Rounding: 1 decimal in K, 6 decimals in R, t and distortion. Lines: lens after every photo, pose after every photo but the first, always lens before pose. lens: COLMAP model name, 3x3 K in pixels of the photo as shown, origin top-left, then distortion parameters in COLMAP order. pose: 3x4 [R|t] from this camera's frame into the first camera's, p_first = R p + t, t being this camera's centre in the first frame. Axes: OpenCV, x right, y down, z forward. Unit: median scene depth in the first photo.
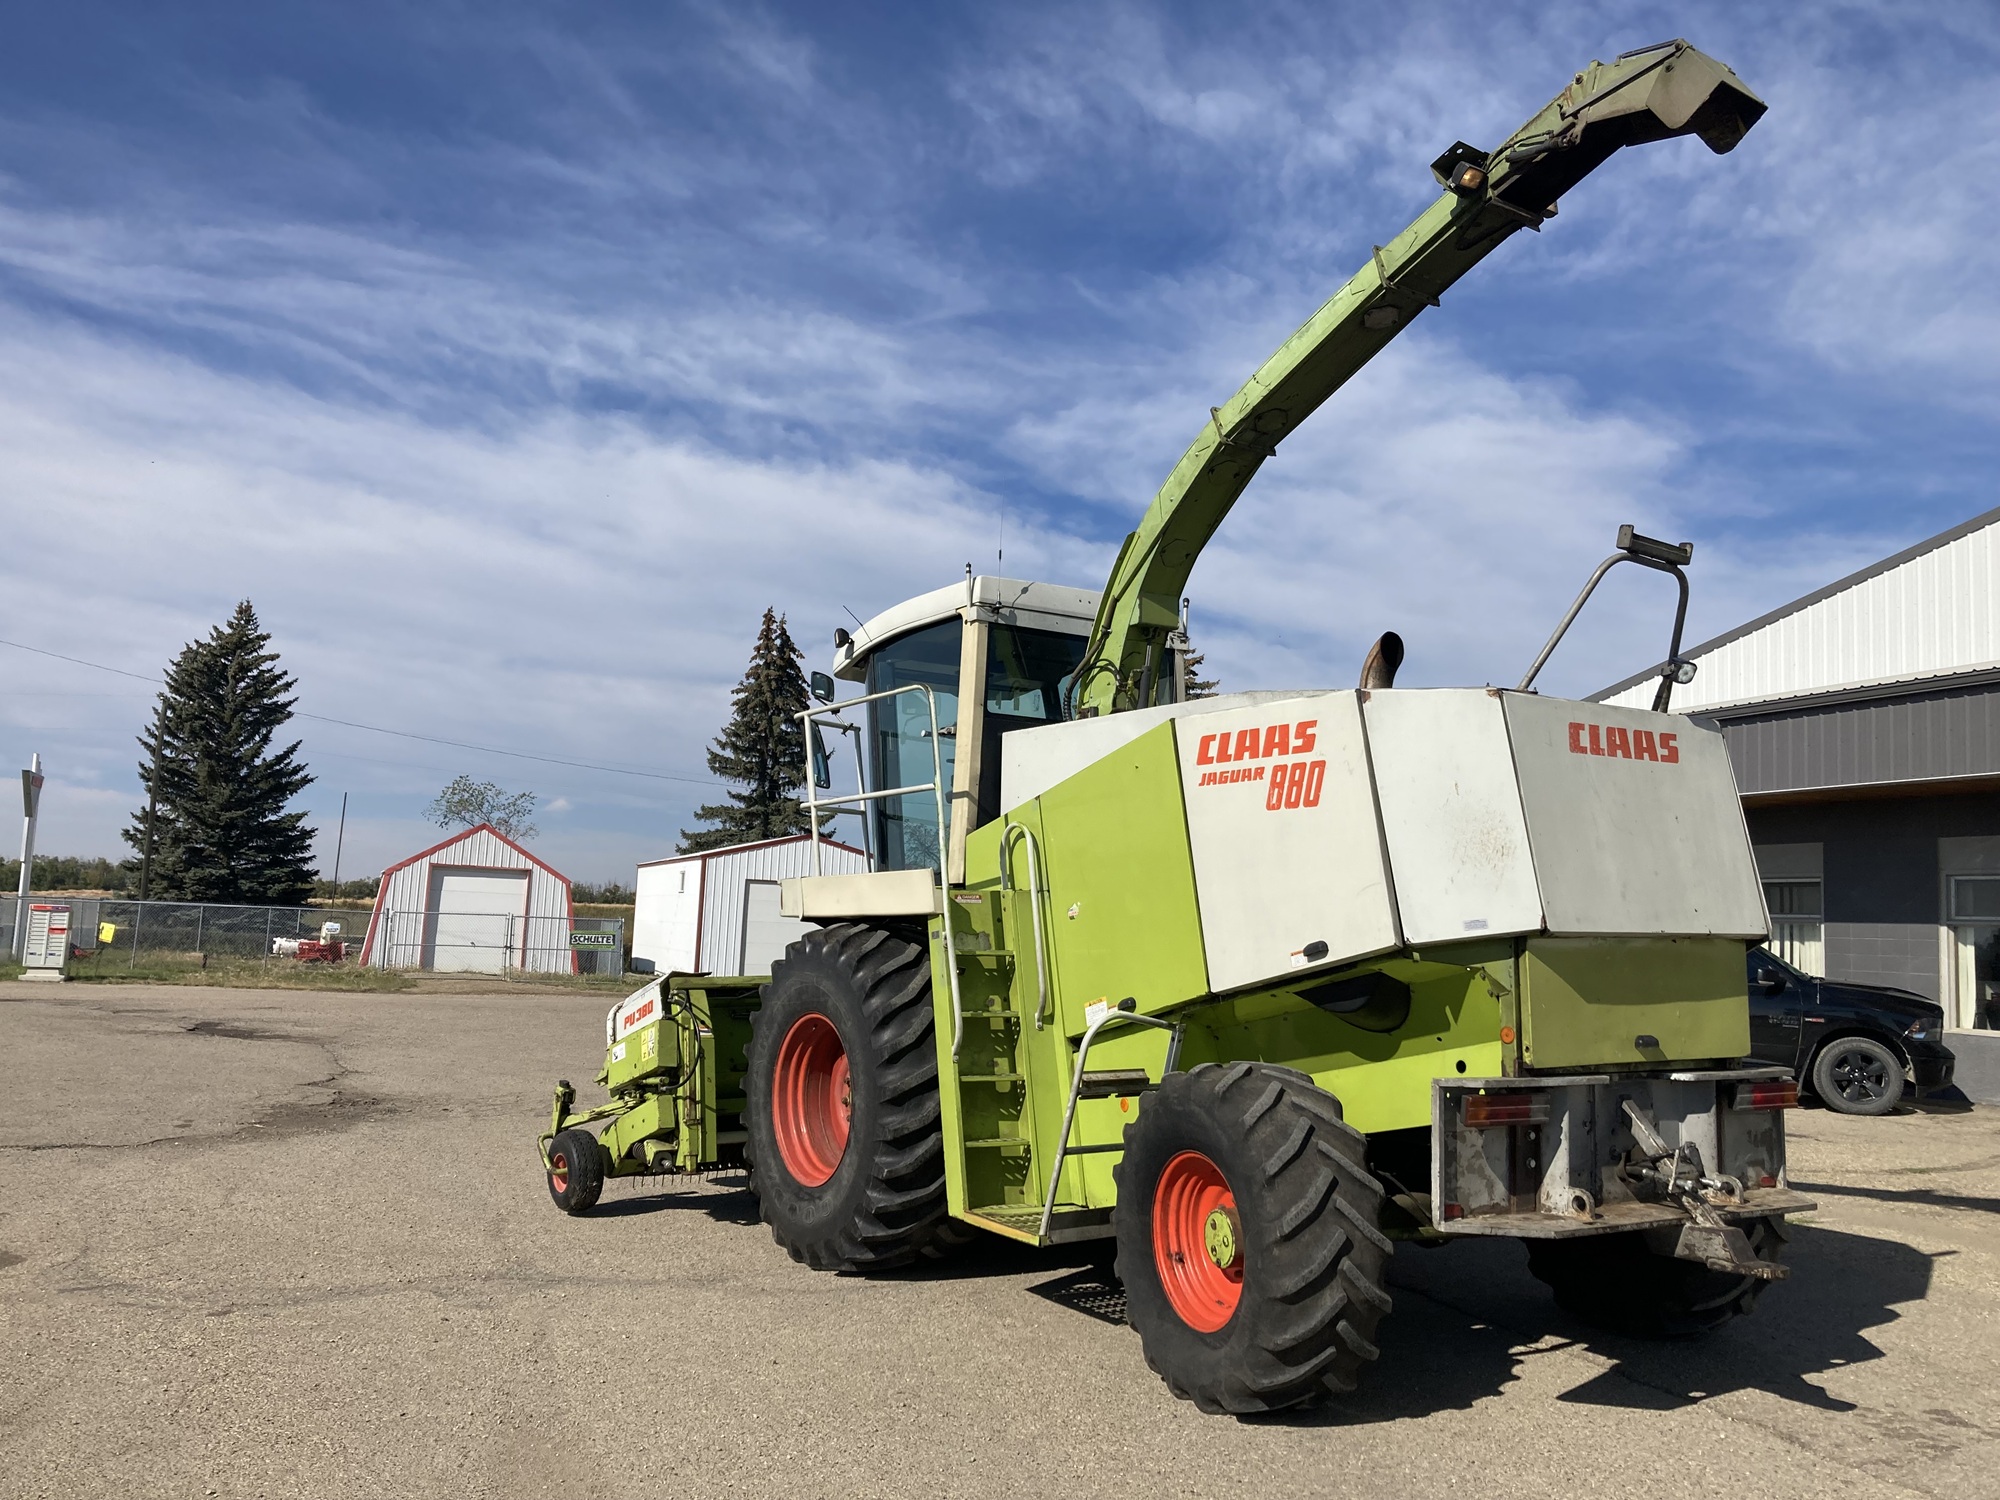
lens RADIAL K [[1645.1, 0, 997.9], [0, 1645.1, 789.2], [0, 0, 1]] dist [0.058929, -0.071802]
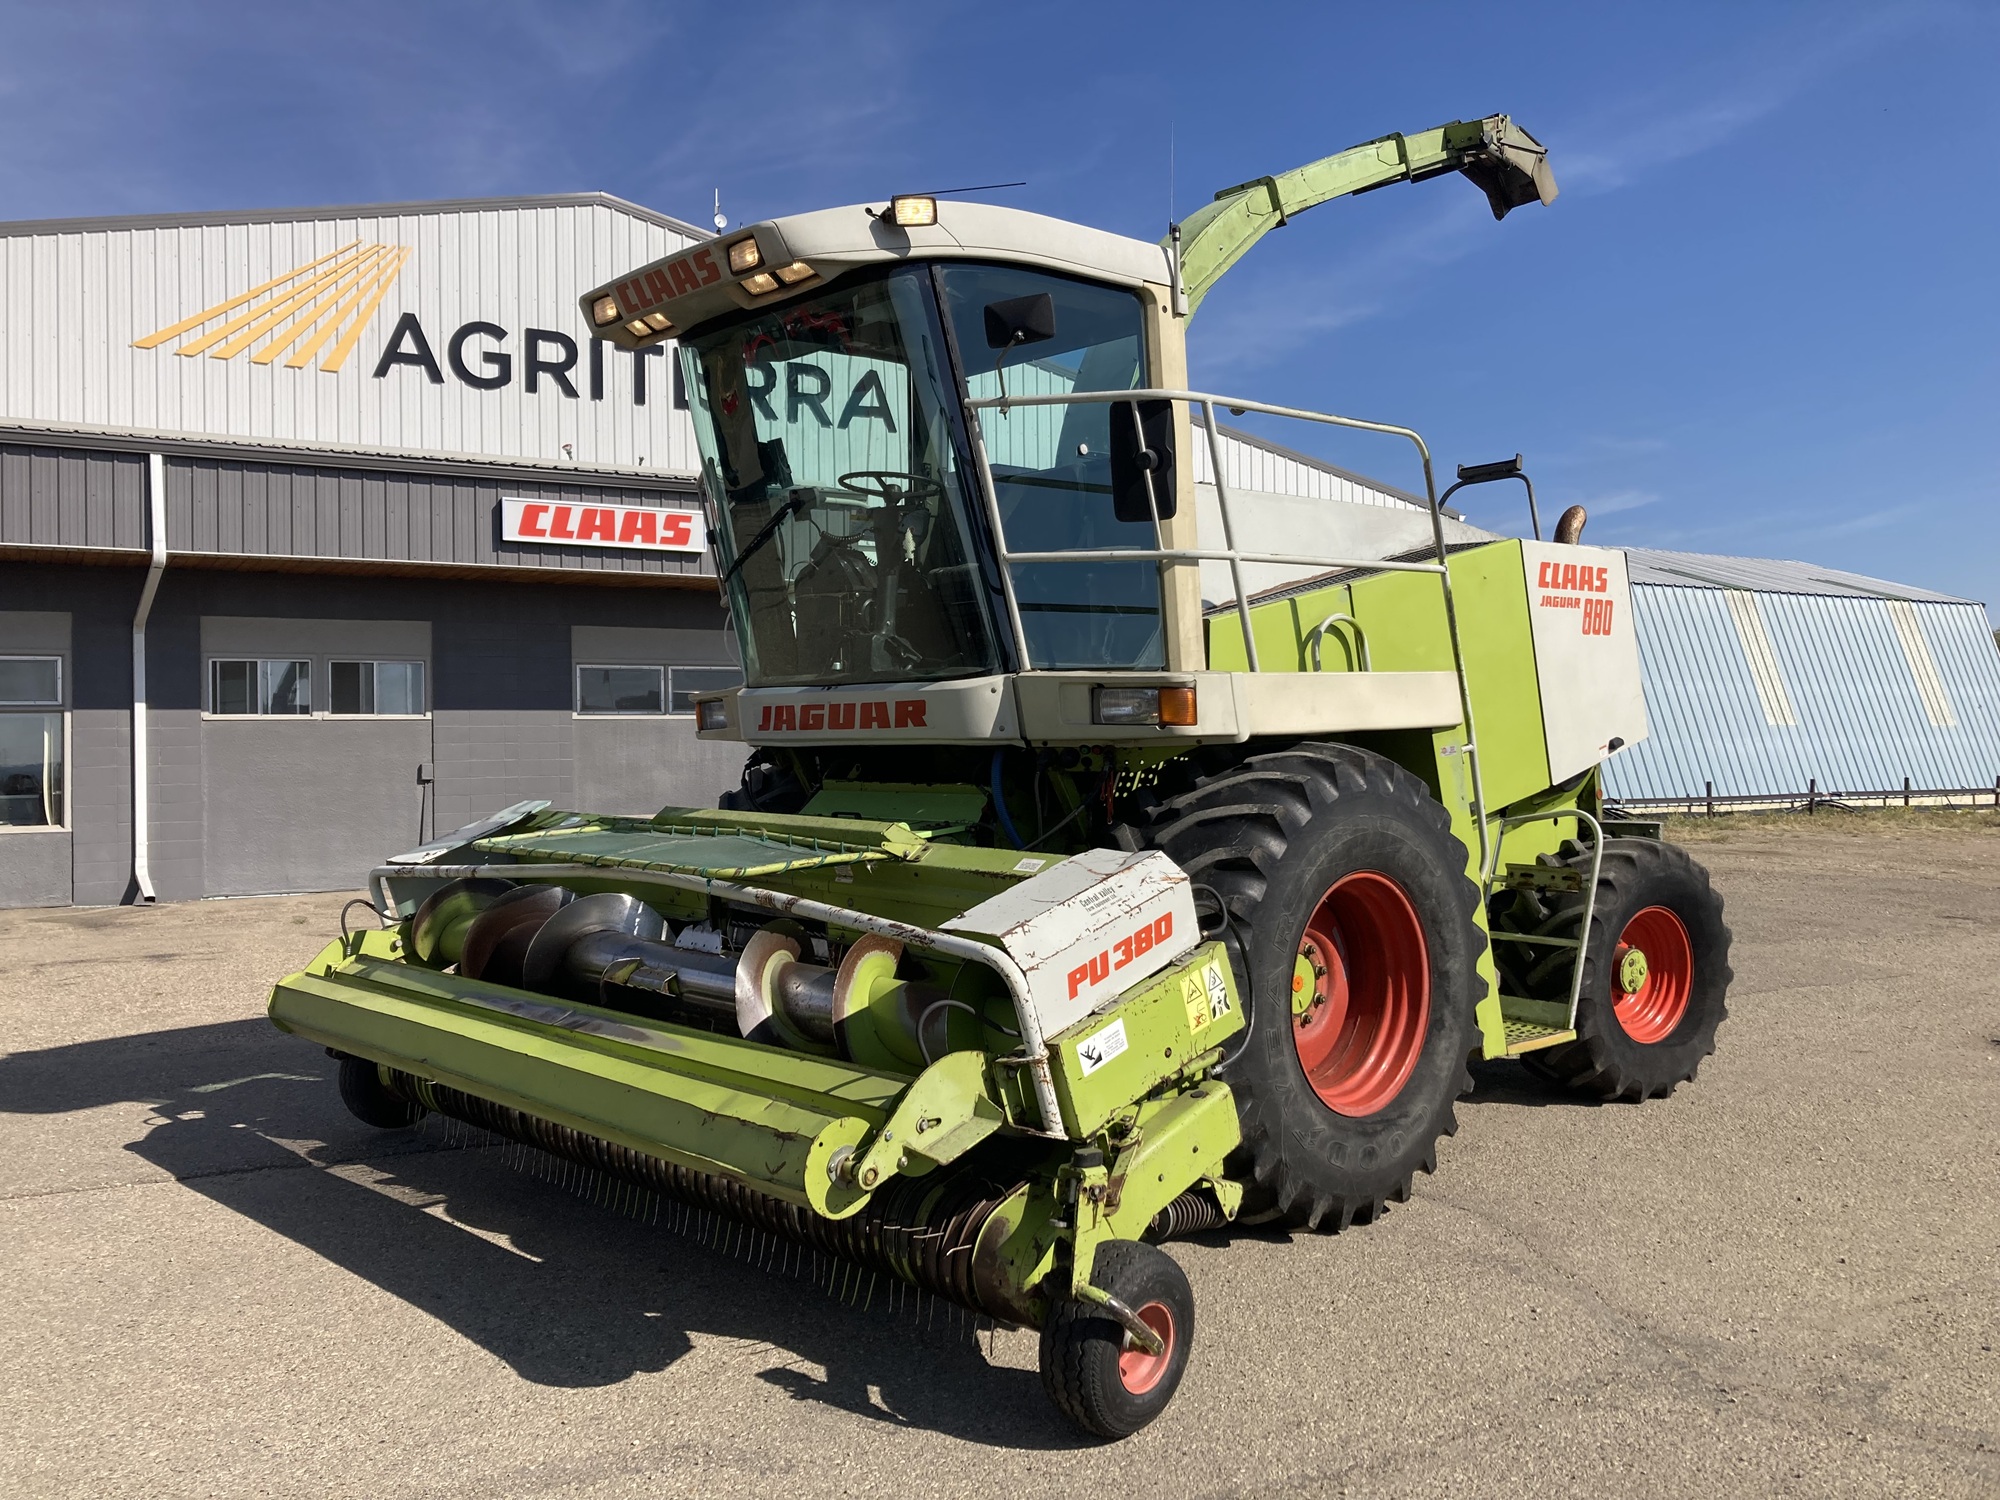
lens RADIAL K [[1593.9, 0, 1000.0], [0, 1593.9, 750.0], [0, 0, 1]] dist [0.023602, -0.007179]
pose [[-0.159542, -0.040937, 0.986342, -0.942594], [-0.077553, 0.996572, 0.028818, 0.097616], [-0.984140, -0.071896, -0.162170, 1.597818]]
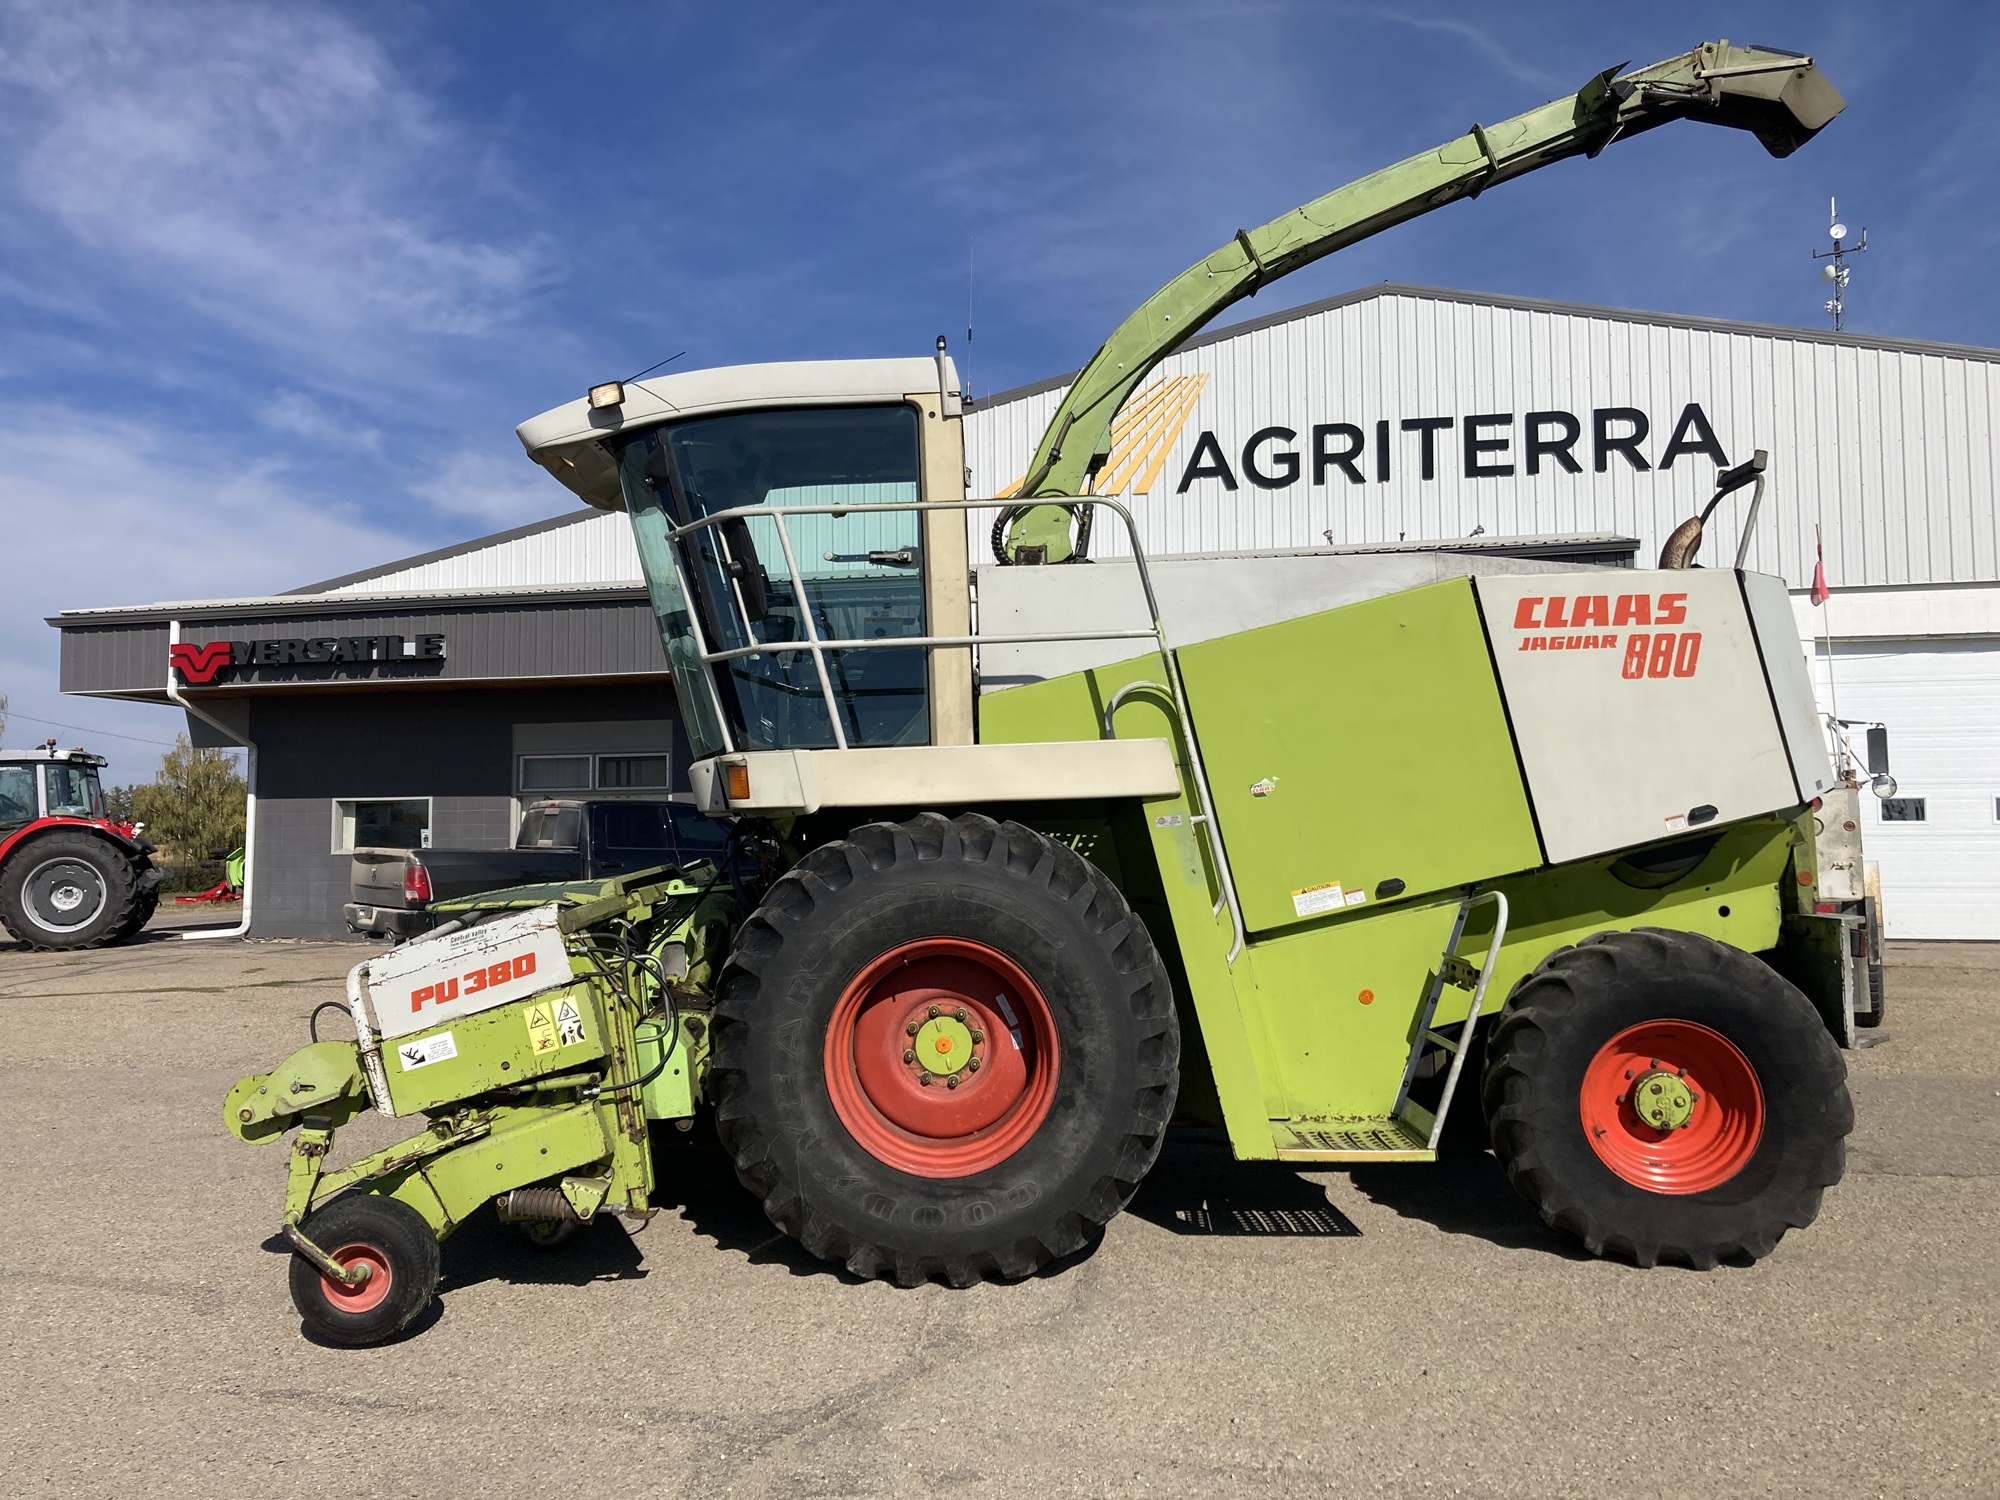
lens RADIAL K [[1621.8, 0, 1000.0], [0, 1621.8, 750.0], [0, 0, 1]] dist [0.033162, -0.058543]
pose [[0.546421, -0.003024, 0.837505, -0.866001], [-0.038222, 0.998861, 0.028544, 0.042041], [-0.836638, -0.047609, 0.545683, 0.763616]]
